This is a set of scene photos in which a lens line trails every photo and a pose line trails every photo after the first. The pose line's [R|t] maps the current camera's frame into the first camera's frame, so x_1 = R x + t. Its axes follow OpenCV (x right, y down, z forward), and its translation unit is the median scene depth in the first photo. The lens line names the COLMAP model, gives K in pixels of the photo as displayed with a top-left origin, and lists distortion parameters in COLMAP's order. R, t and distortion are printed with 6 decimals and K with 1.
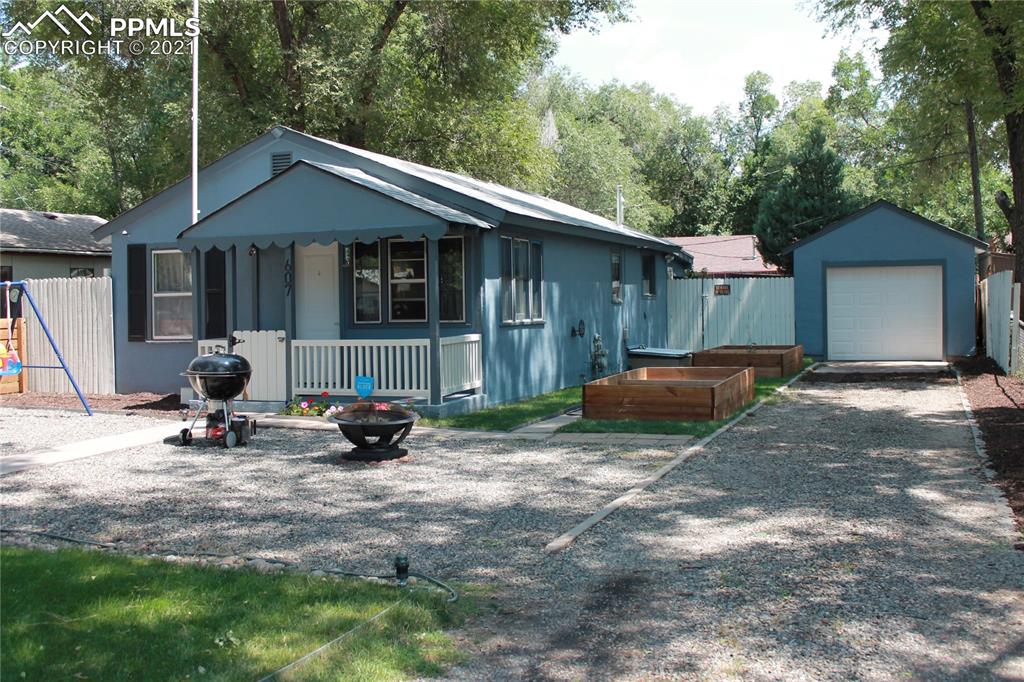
lens RADIAL K [[1109.8, 0, 519.3], [0, 1109.8, 344.5], [0, 0, 1]] dist [-0.104343, 0.000000]
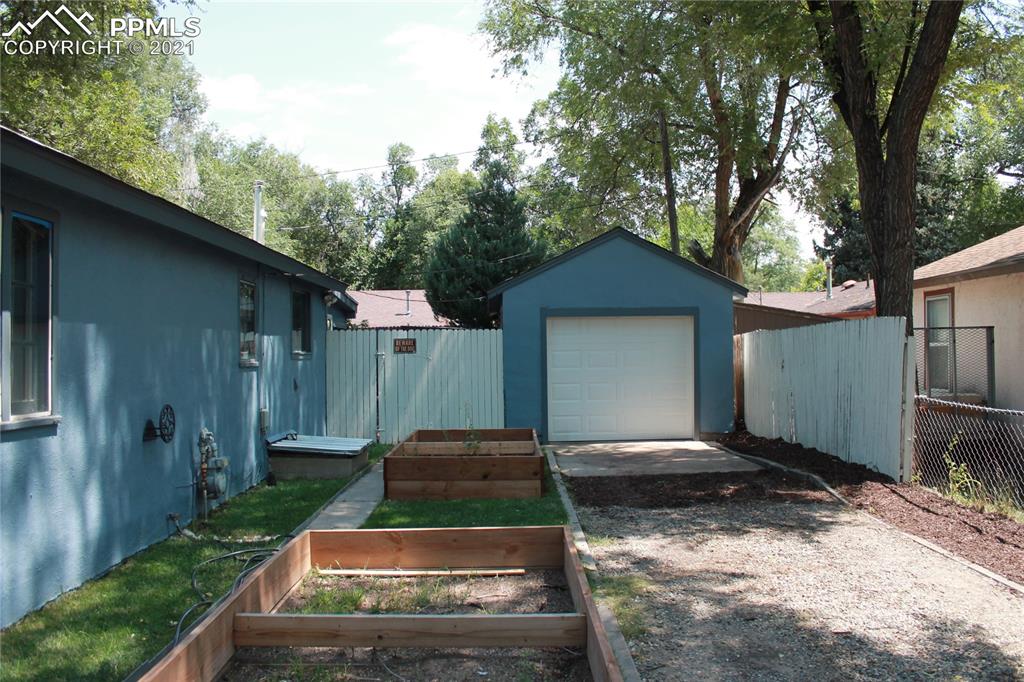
lens RADIAL K [[862.4, 0, 514.6], [0, 862.4, 319.5], [0, 0, 1]] dist [-0.143552, 0.102614]
pose [[0.931086, 0.019546, 0.364277, 0.048939], [0.010316, 0.996754, -0.079849, -0.022232], [-0.364655, 0.078104, 0.927861, 0.475314]]
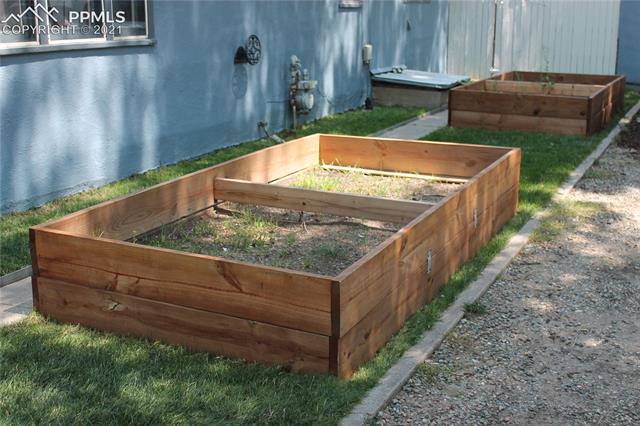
lens RADIAL K [[820.6, 0, 323.1], [0, 820.6, 214.4], [0, 0, 1]] dist [-0.067951, 0.000000]
pose [[0.994989, 0.043595, -0.089976, 0.108233], [-0.023211, 0.976064, 0.216243, -0.019024], [0.097249, -0.213071, 0.972185, 0.430129]]
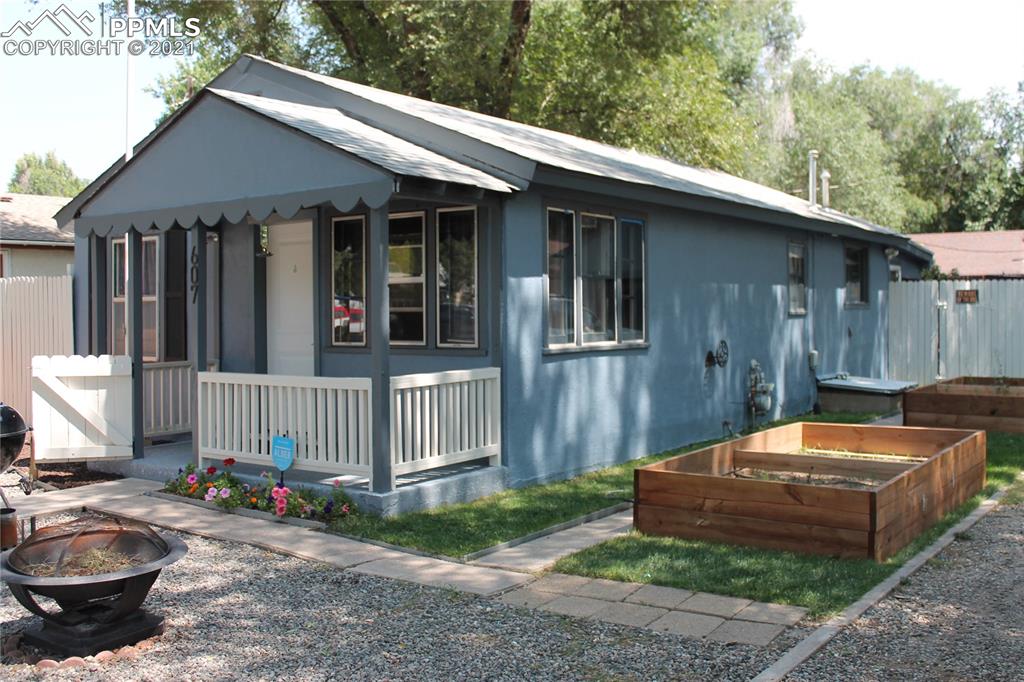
lens RADIAL K [[1050.5, 0, 518.5], [0, 1050.5, 332.2], [0, 0, 1]] dist [-0.086931, 0.000000]
pose [[0.965440, 0.013376, -0.260281, 0.079451], [-0.016852, 0.999796, -0.011126, -0.014314], [0.260079, 0.015128, 0.965469, 0.284090]]
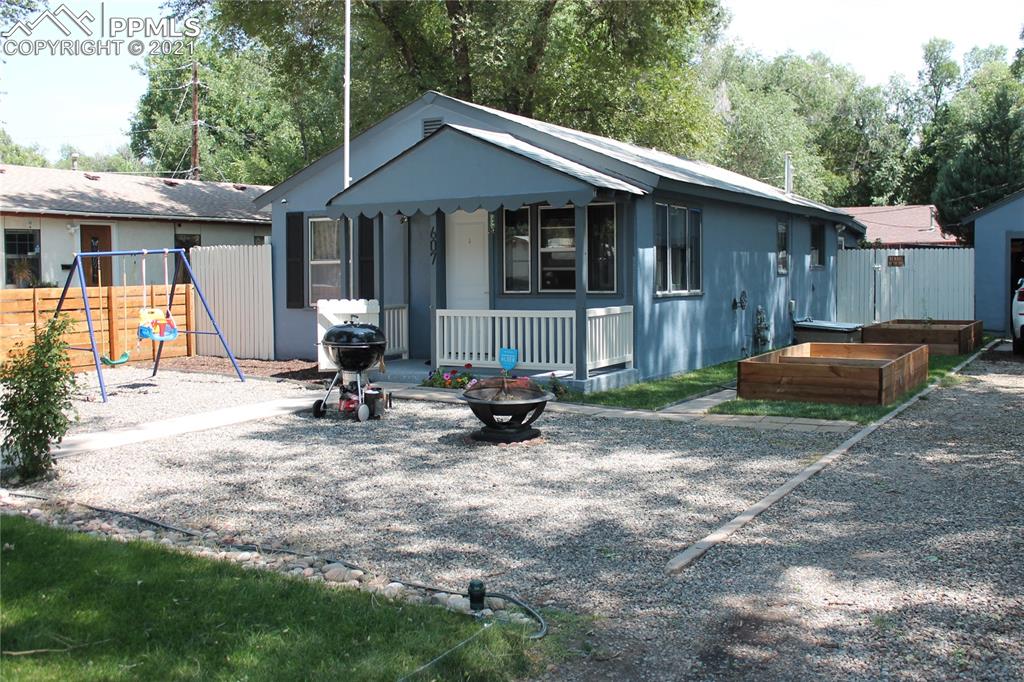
lens RADIAL K [[1050.5, 0, 517.1], [0, 1050.5, 333.3], [0, 0, 1]] dist [-0.086931, 0.000000]
pose [[0.985538, 0.016346, -0.168662, 0.013023], [-0.012736, 0.999667, 0.022459, -0.002927], [0.168973, -0.019986, 0.985418, 0.059163]]
